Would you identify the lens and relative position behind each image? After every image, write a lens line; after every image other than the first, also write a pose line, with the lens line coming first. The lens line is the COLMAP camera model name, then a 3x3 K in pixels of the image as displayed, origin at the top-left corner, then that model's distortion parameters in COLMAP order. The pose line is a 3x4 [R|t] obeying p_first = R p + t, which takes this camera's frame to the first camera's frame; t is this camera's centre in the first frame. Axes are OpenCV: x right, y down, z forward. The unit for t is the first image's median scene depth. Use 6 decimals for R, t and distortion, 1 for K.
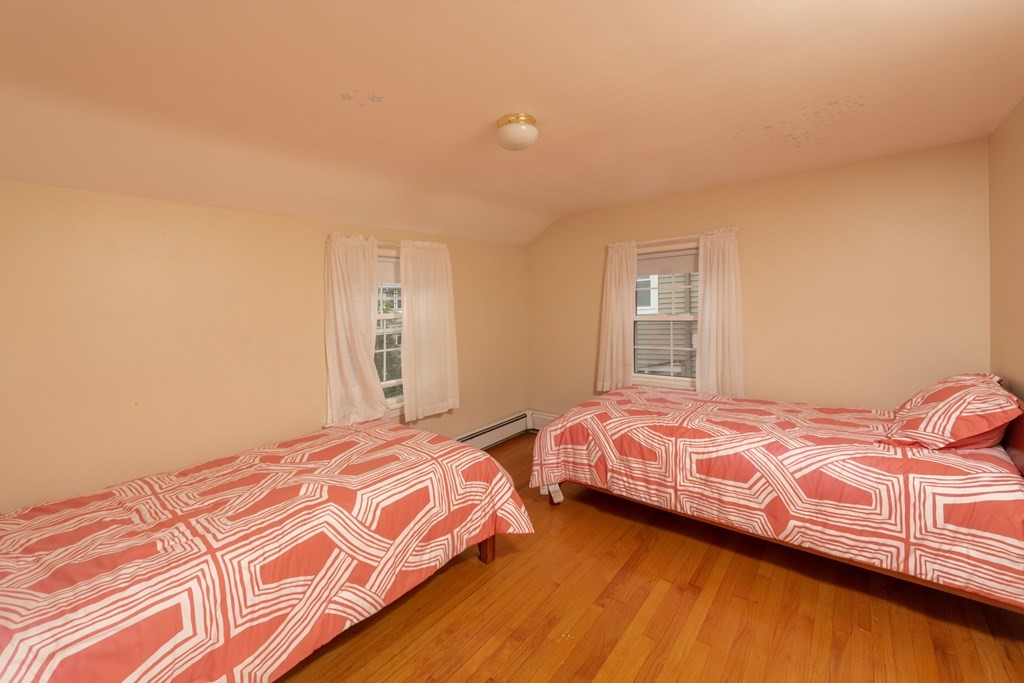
lens RADIAL K [[408.0, 0, 512.0], [0, 408.0, 335.9], [0, 0, 1]] dist [0.000707, 0.000088]
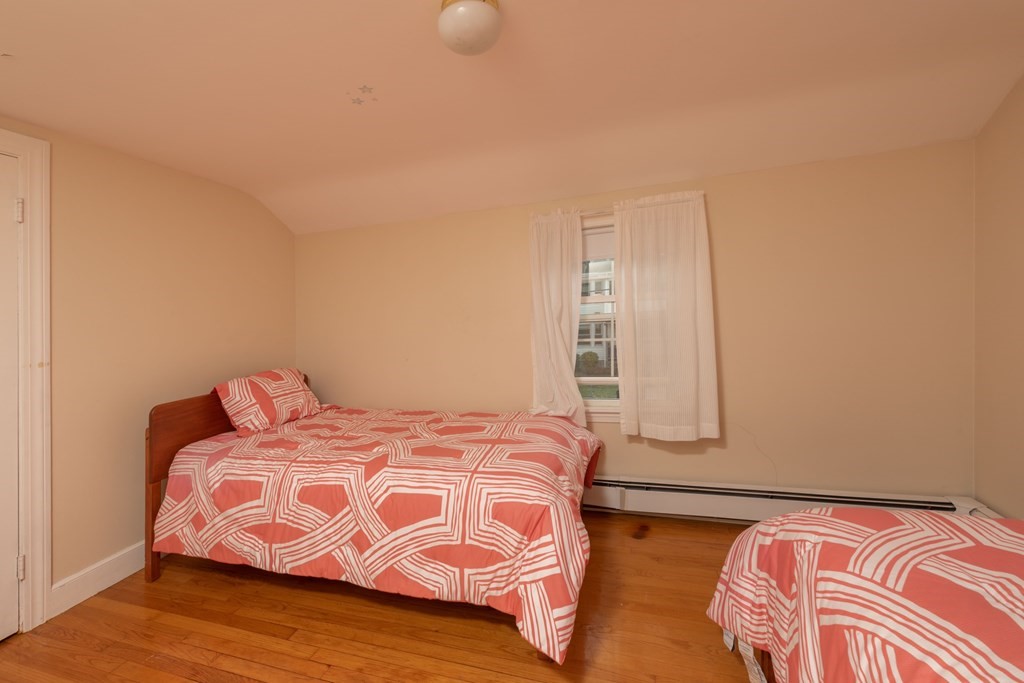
lens RADIAL K [[389.4, 0, 513.4], [0, 389.4, 289.5], [0, 0, 1]] dist [0.001004, 0.000058]
pose [[0.386535, 0.002518, -0.922271, 0.670697], [-0.014961, 0.999882, -0.003541, -0.086938], [0.922153, 0.015167, 0.386527, 0.856550]]
